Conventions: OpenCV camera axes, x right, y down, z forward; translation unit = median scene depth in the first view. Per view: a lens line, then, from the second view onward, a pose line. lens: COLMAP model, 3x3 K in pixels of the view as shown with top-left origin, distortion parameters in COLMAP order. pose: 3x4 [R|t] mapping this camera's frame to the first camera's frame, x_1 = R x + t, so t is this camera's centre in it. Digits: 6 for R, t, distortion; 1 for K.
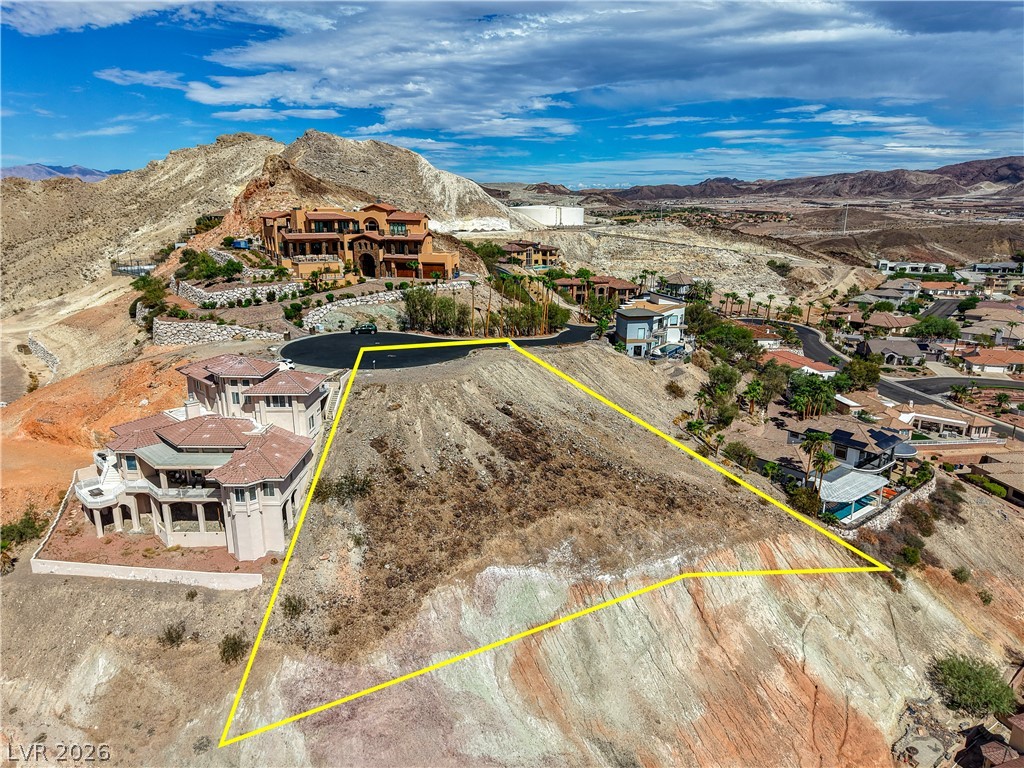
lens RADIAL K [[694.5, 0, 526.4], [0, 694.5, 380.0], [0, 0, 1]] dist [0.030997, -0.022145]
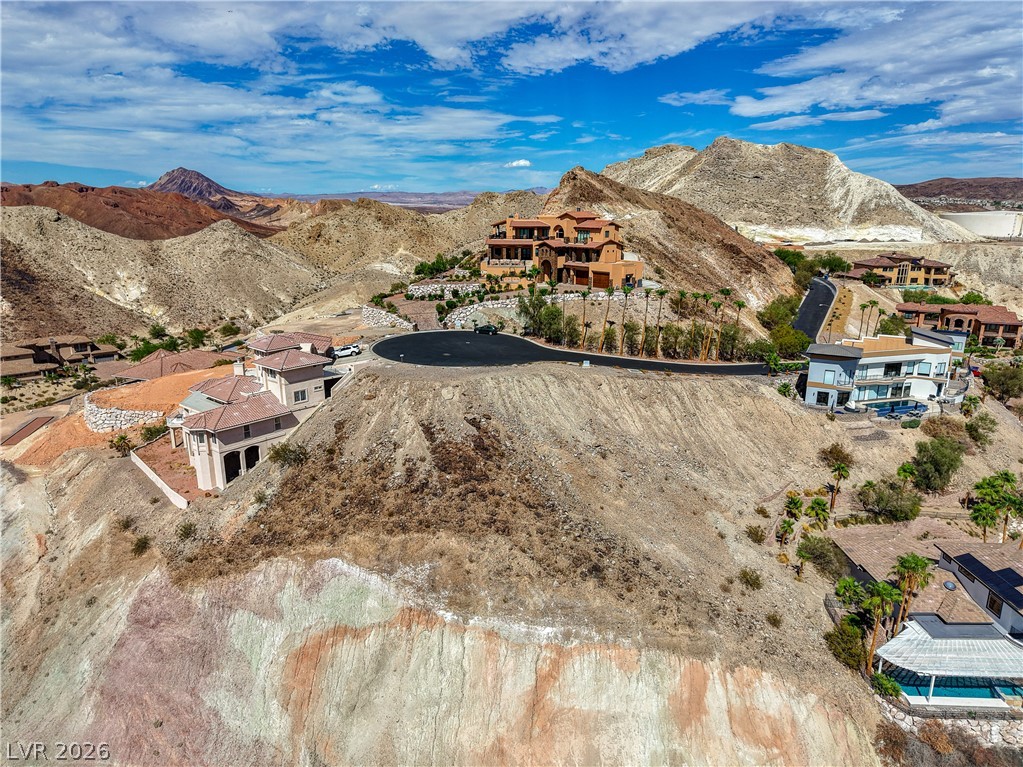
lens RADIAL K [[683.1, 0, 510.1], [0, 683.1, 389.0], [0, 0, 1]] dist [0.043941, -0.039727]
pose [[0.753726, 0.163188, -0.636606, 0.460917], [-0.159395, 0.985150, 0.063814, -0.054532], [0.637566, 0.053374, 0.768544, 0.218295]]
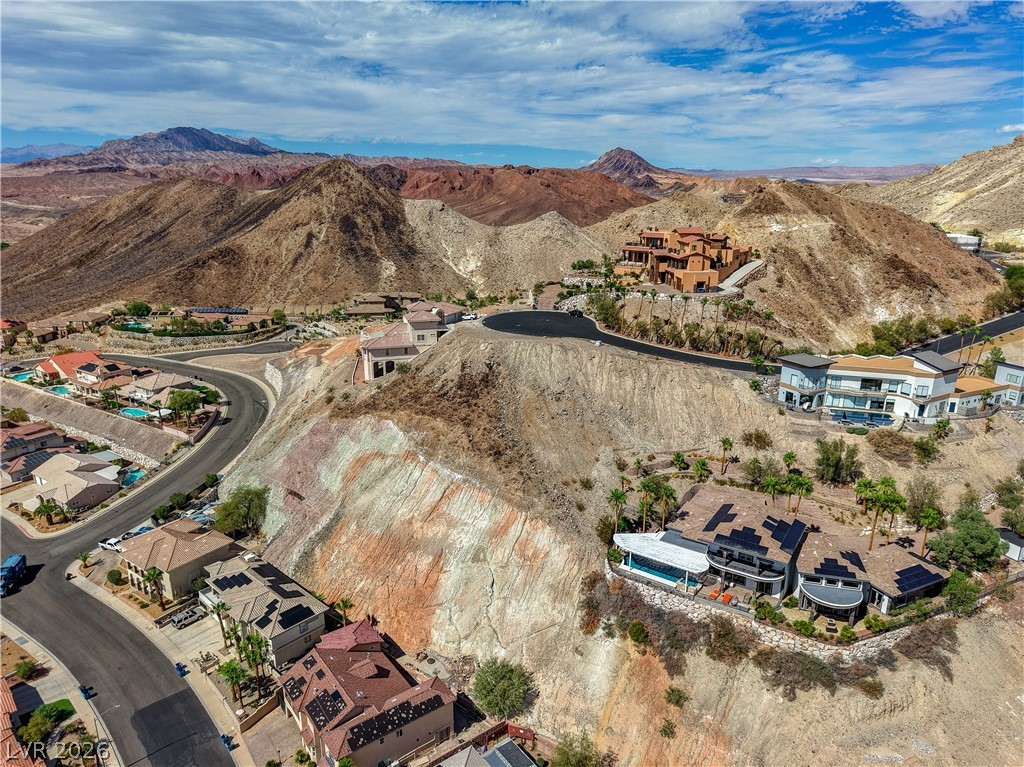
lens RADIAL K [[682.7, 0, 510.2], [0, 682.7, 385.6], [0, 0, 1]] dist [0.107018, -0.174307]
pose [[0.268063, 0.269658, -0.924893, 1.103036], [-0.243605, 0.947803, 0.205734, -0.188794], [0.932094, 0.170159, 0.319761, 0.410395]]
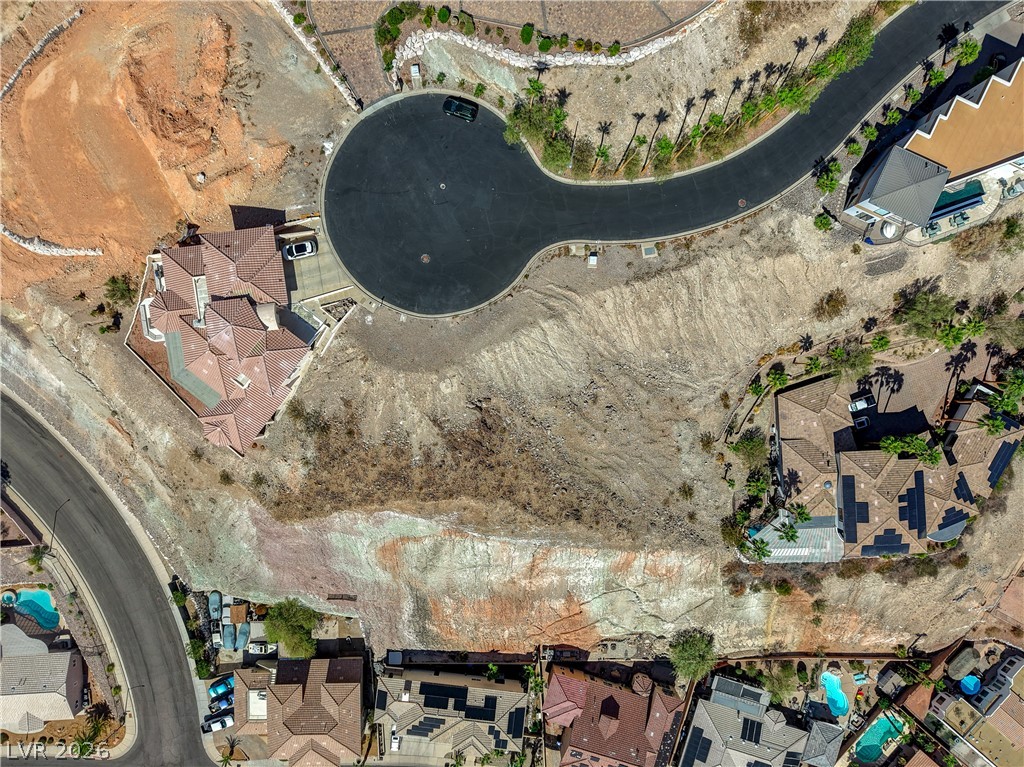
lens RADIAL K [[686.5, 0, 512.0], [0, 686.5, 383.5], [0, 0, 1]] dist [0.049640, -0.047144]
pose [[0.784977, 0.619521, 0.002177, -0.010315], [-0.154916, 0.192885, 0.968915, -0.725087], [0.599843, -0.760914, 0.247384, 0.607365]]
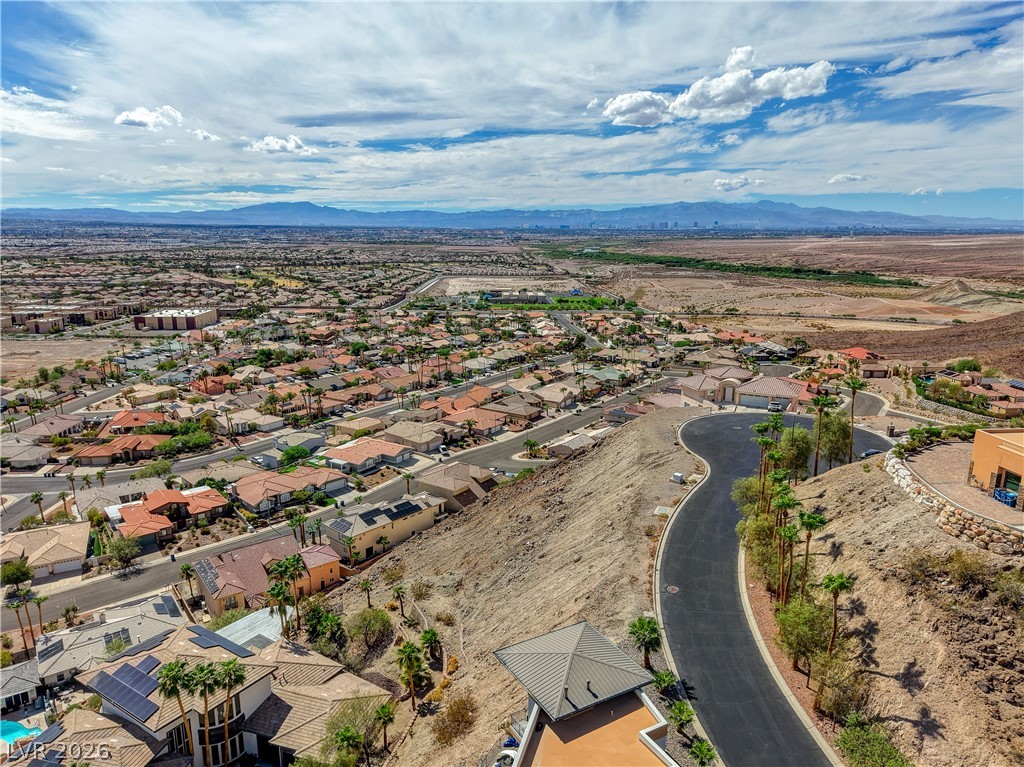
lens RADIAL K [[683.7, 0, 510.6], [0, 683.7, 389.0], [0, 0, 1]] dist [0.043941, -0.039727]
pose [[-0.962589, 0.047584, -0.266754, 0.322705], [-0.080895, 0.889100, 0.450507, -0.425693], [0.258608, 0.455232, -0.851989, 1.451925]]
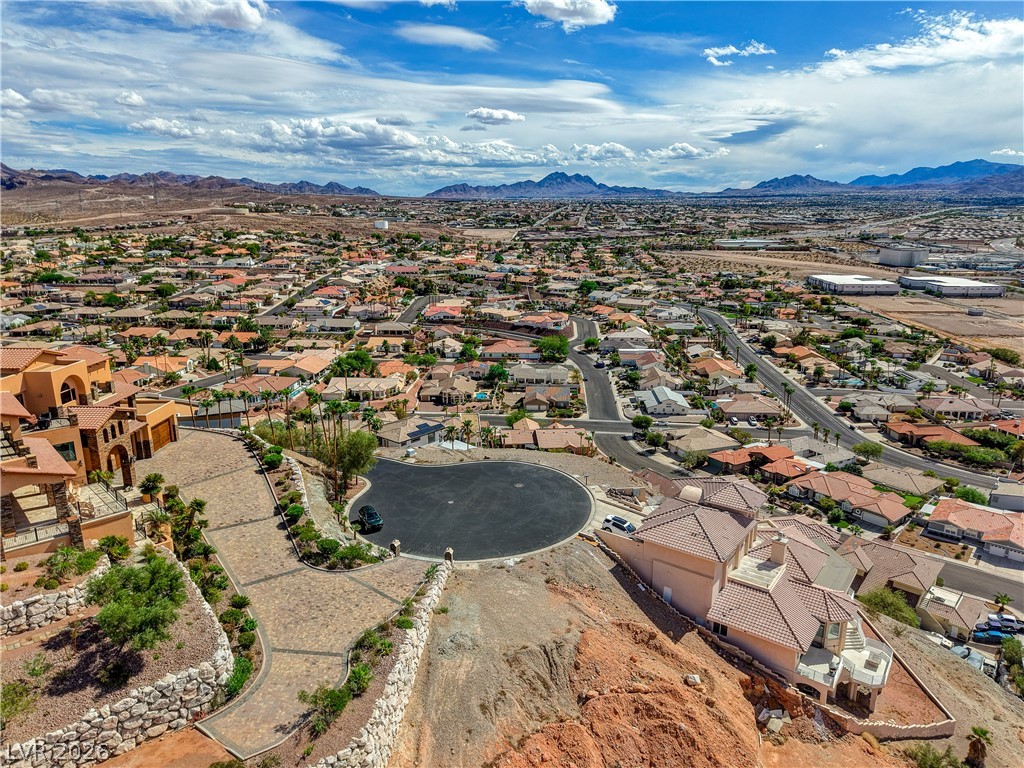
lens RADIAL K [[680.2, 0, 510.3], [0, 680.2, 380.7], [0, 0, 1]] dist [0.064802, -0.069622]
pose [[-0.128916, -0.253510, 0.958704, -0.797609], [0.248924, 0.927545, 0.278743, -0.323187], [-0.959905, 0.274579, -0.056471, 0.851427]]
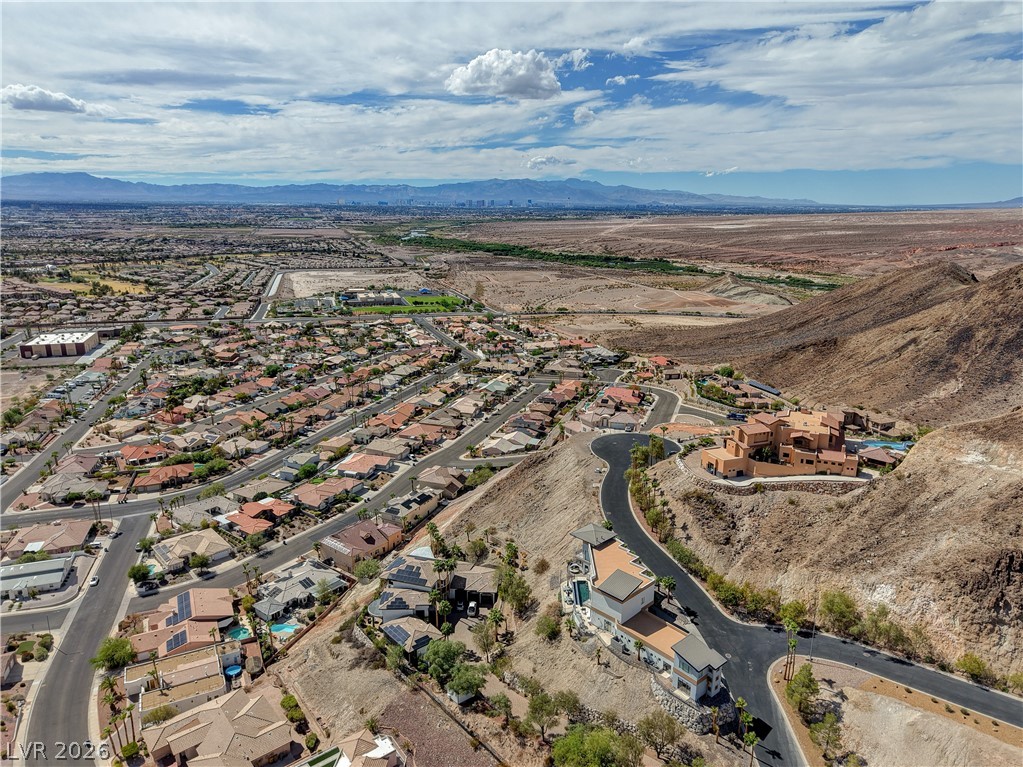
lens RADIAL K [[685.8, 0, 511.5], [0, 685.8, 383.5], [0, 0, 1]] dist [0.049640, -0.047144]
pose [[-0.861300, 0.112195, -0.495555, 0.951296], [-0.141277, 0.883974, 0.445681, -0.936851], [0.488060, 0.453875, -0.745516, 1.976832]]
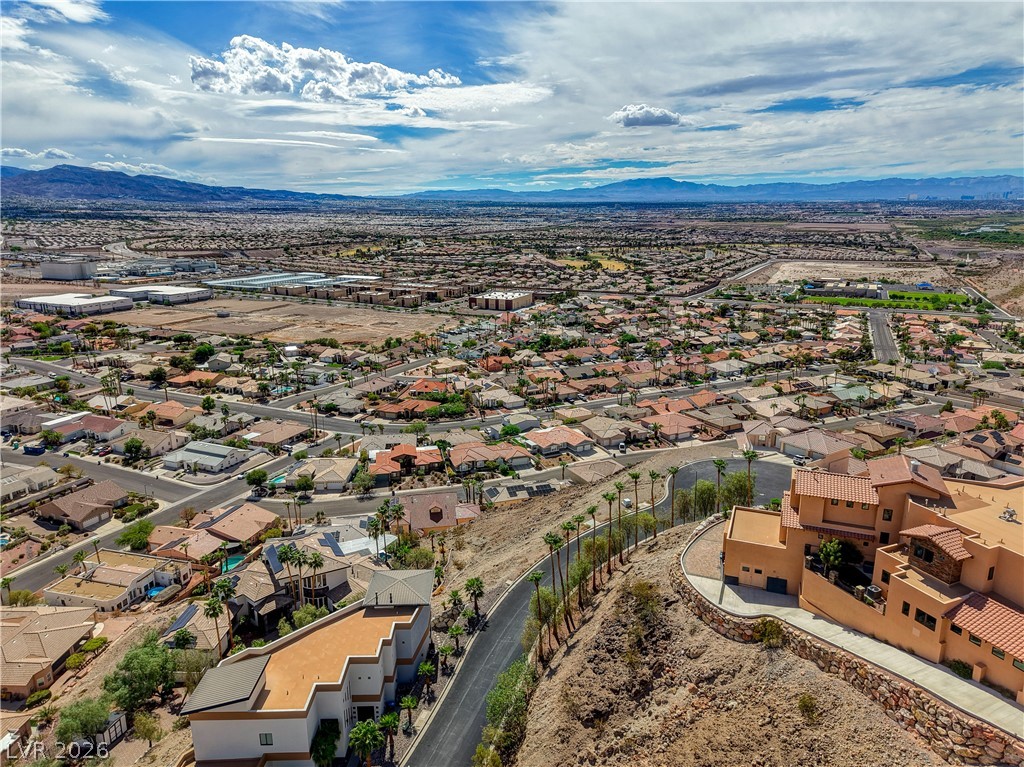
lens RADIAL K [[680.2, 0, 510.3], [0, 680.2, 380.2], [0, 0, 1]] dist [0.064802, -0.069622]
pose [[-0.975528, -0.059520, 0.211664, -0.054395], [0.050446, 0.876396, 0.478942, -0.634074], [-0.214008, 0.477900, -0.851946, 1.677117]]
